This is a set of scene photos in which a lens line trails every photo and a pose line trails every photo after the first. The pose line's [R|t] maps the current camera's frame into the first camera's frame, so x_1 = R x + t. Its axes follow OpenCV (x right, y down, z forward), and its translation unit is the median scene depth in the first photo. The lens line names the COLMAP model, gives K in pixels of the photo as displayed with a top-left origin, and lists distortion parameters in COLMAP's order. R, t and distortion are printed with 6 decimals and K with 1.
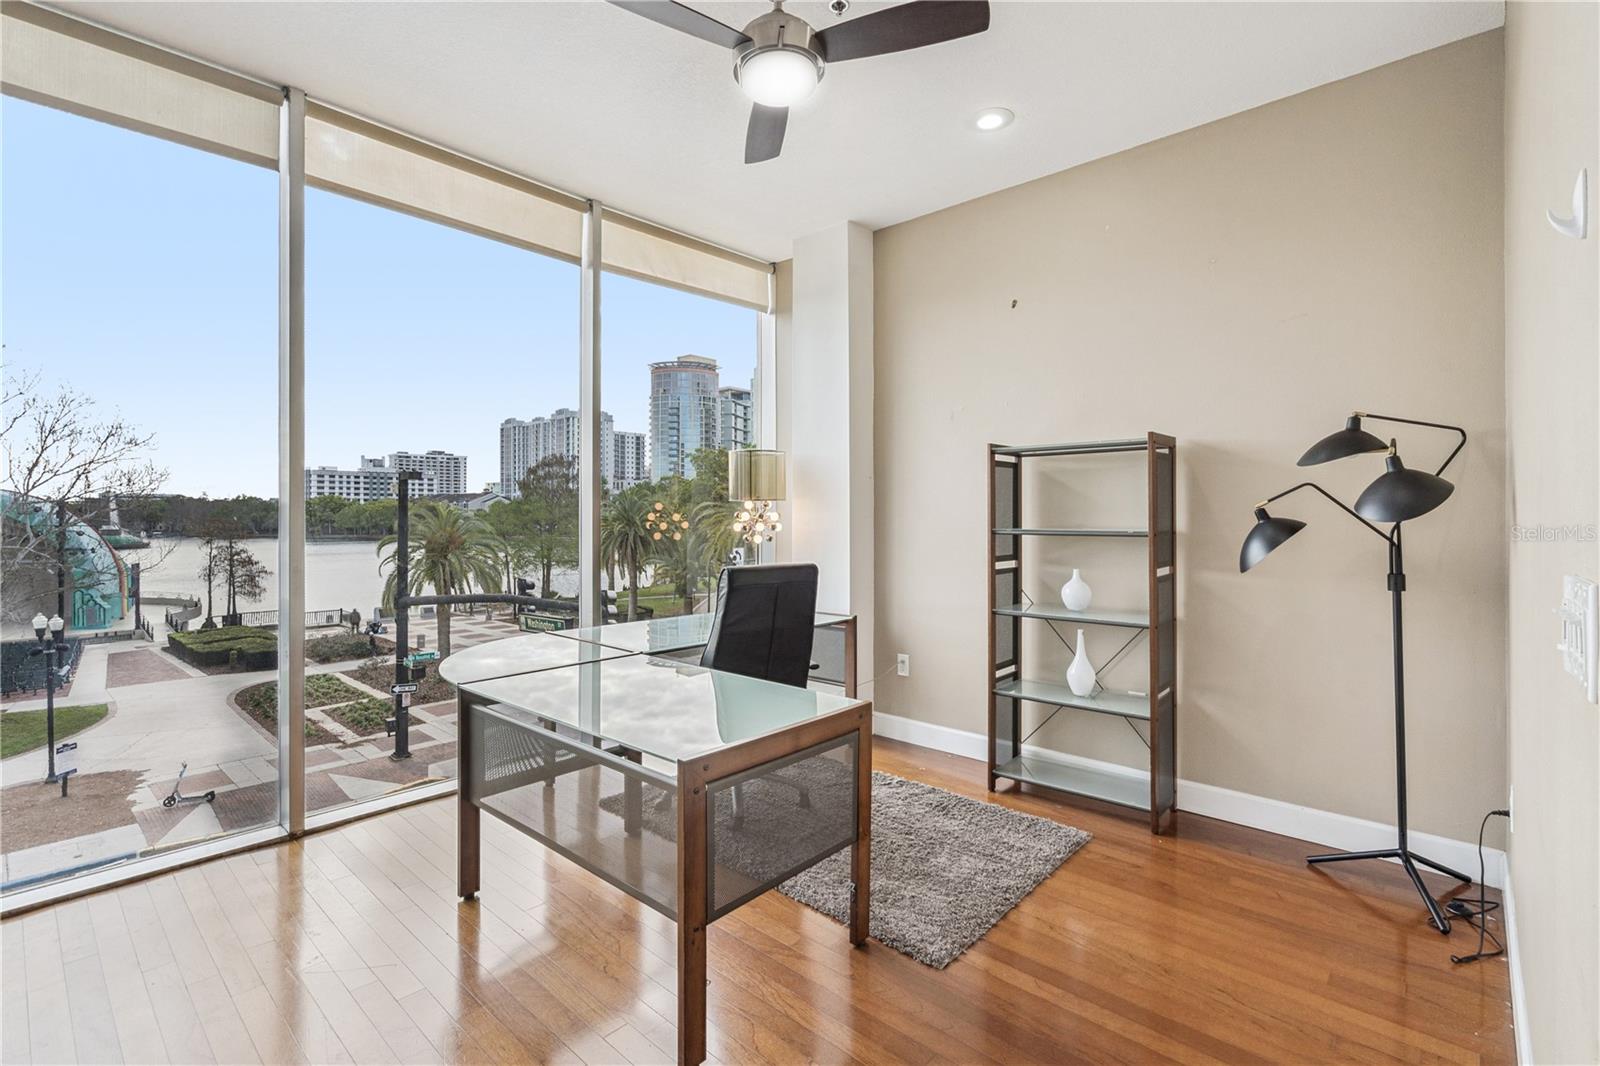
lens RADIAL K [[731.8, 0, 790.5], [0, 731.8, 517.9], [0, 0, 1]] dist [-0.004619, 0.002556]
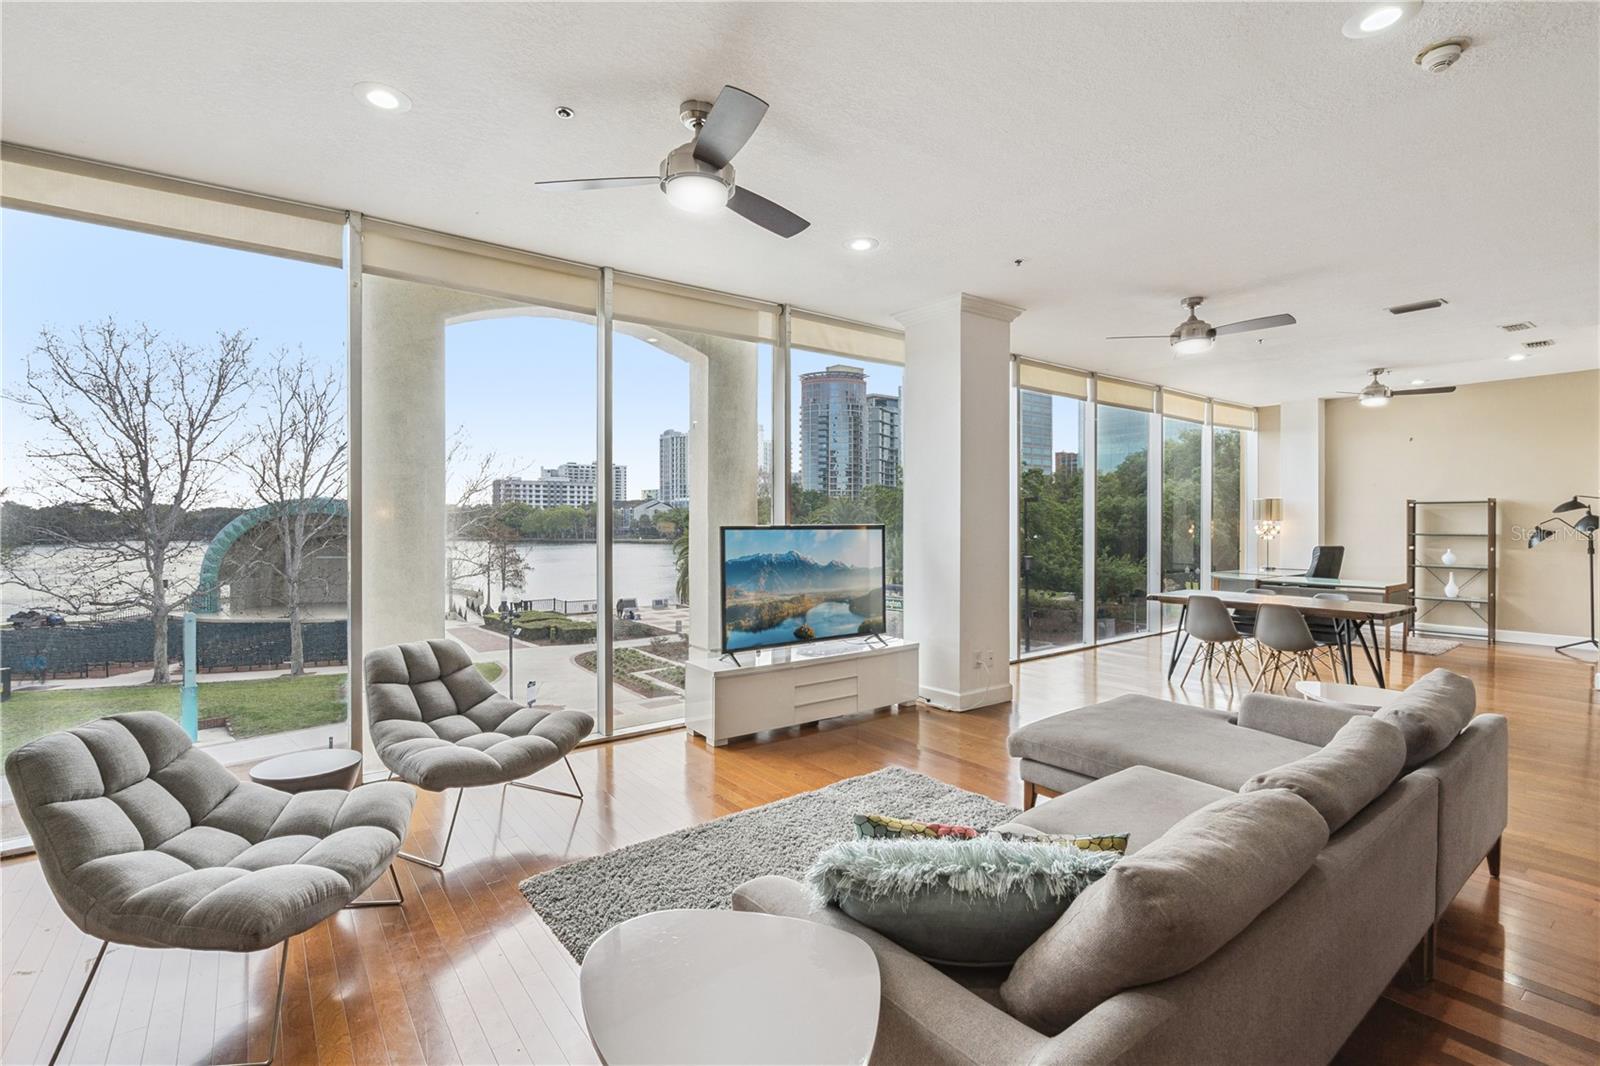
lens RADIAL K [[731.8, 0, 787.1], [0, 731.8, 526.9], [0, 0, 1]] dist [-0.004619, 0.002556]
pose [[0.982699, 0.002124, -0.185197, -0.127357], [-0.001119, 0.999984, 0.005527, -0.001730], [0.185206, -0.005224, 0.982686, -0.175115]]
